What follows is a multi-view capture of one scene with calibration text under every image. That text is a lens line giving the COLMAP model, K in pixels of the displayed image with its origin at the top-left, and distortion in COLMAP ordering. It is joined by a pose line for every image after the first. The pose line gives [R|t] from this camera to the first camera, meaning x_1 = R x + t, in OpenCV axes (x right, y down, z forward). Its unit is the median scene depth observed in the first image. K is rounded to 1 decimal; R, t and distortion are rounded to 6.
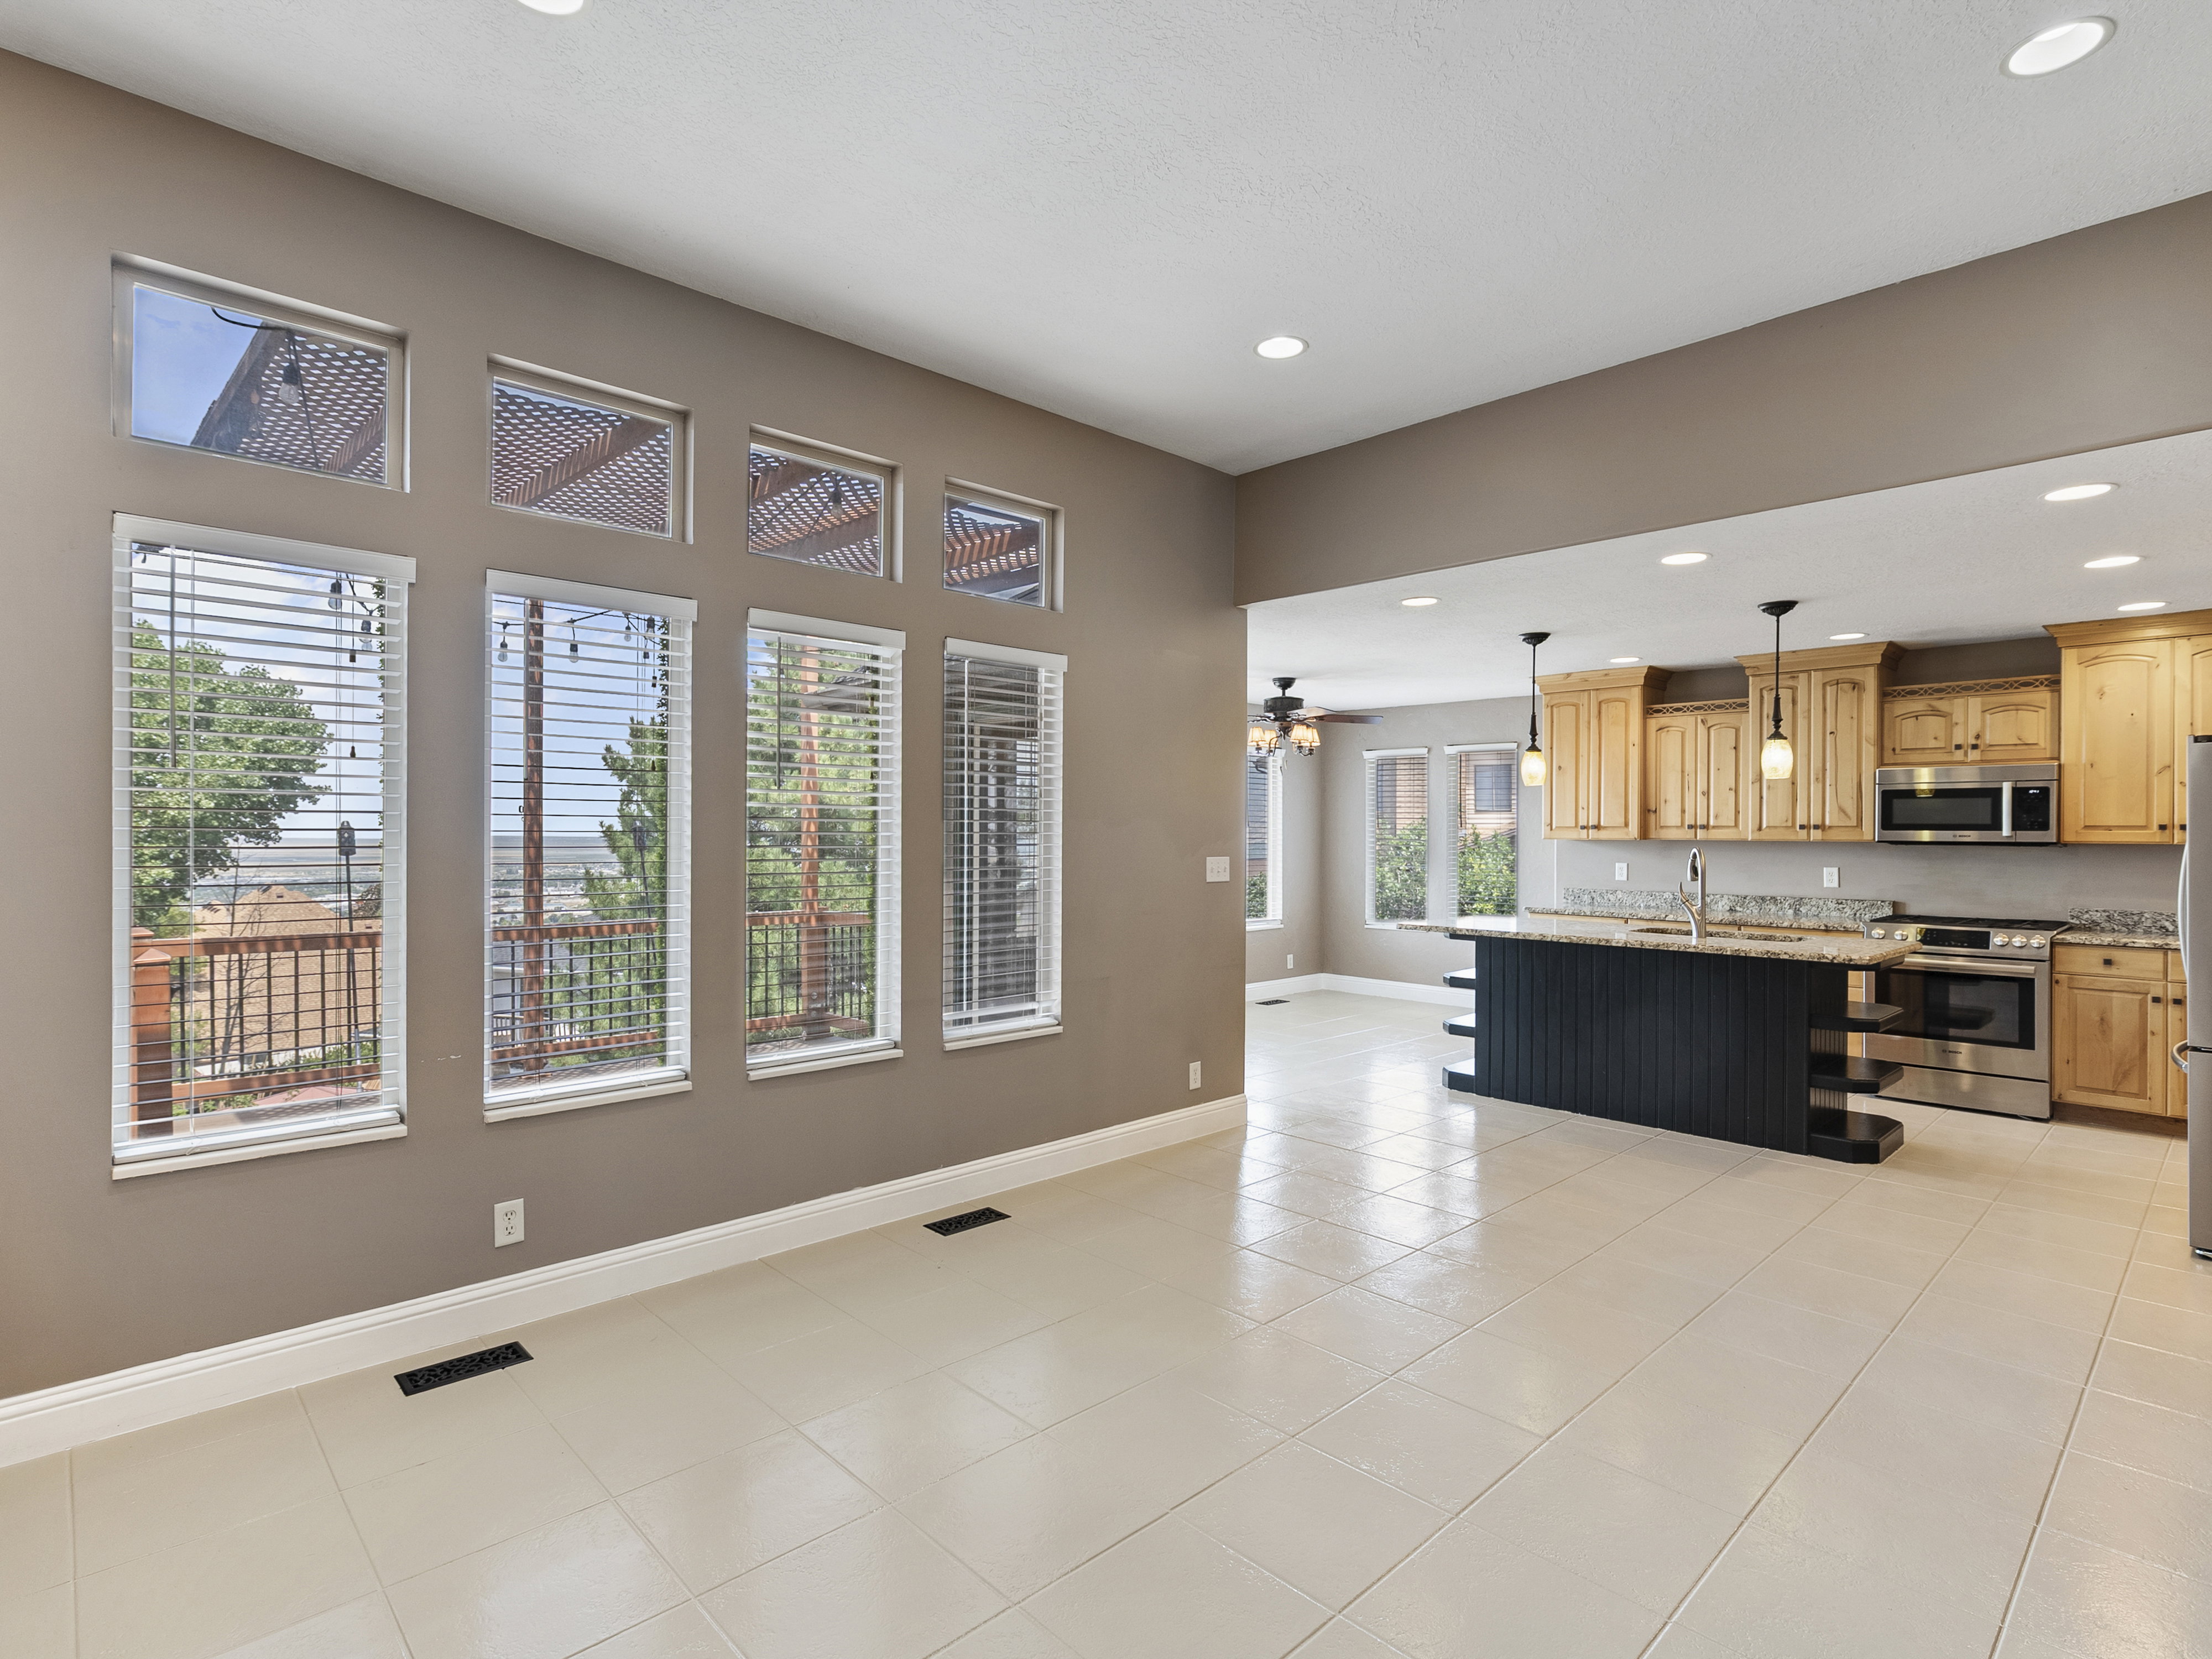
lens RADIAL K [[1124.0, 0, 1108.9], [0, 1124.0, 837.7], [0, 0, 1]] dist [-0.000347, 0.002810]
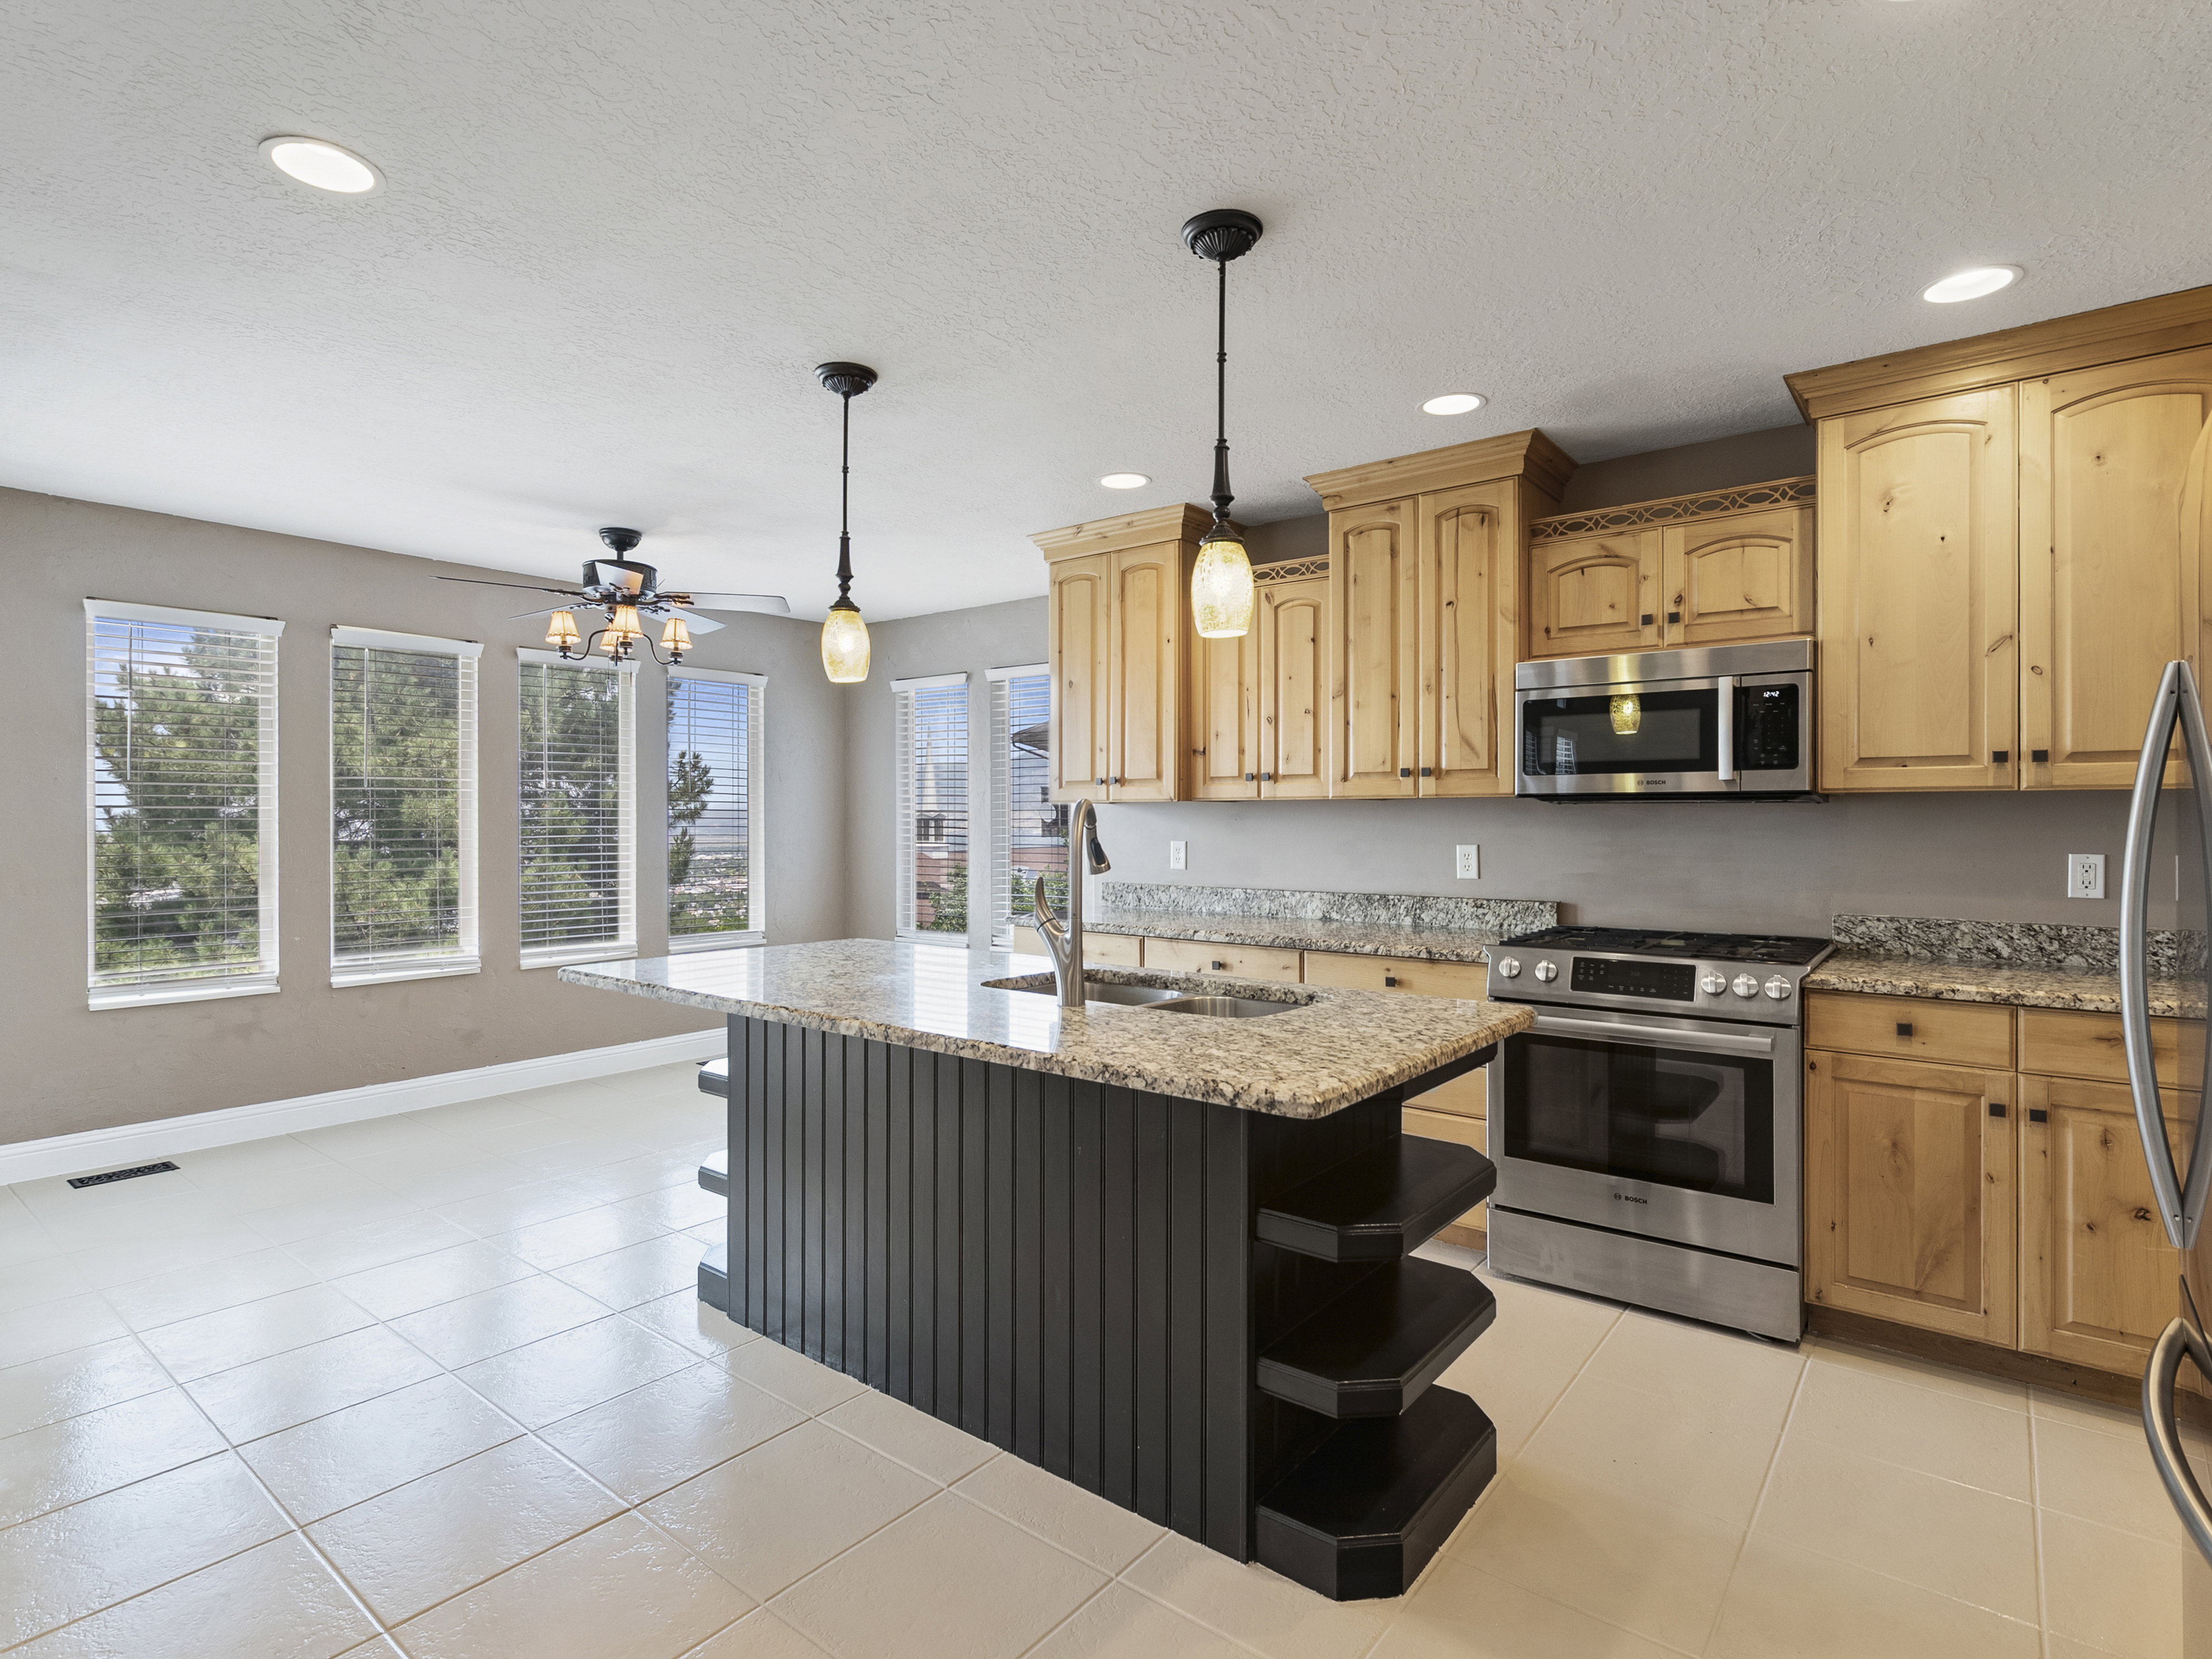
lens RADIAL K [[1124.0, 0, 1111.6], [0, 1124.0, 823.8], [0, 0, 1]] dist [-0.000347, 0.002810]
pose [[0.990752, -0.004799, 0.135597, 0.438565], [0.005101, 0.999985, -0.001885, 0.018119], [-0.135586, 0.002559, 0.990762, 0.514058]]
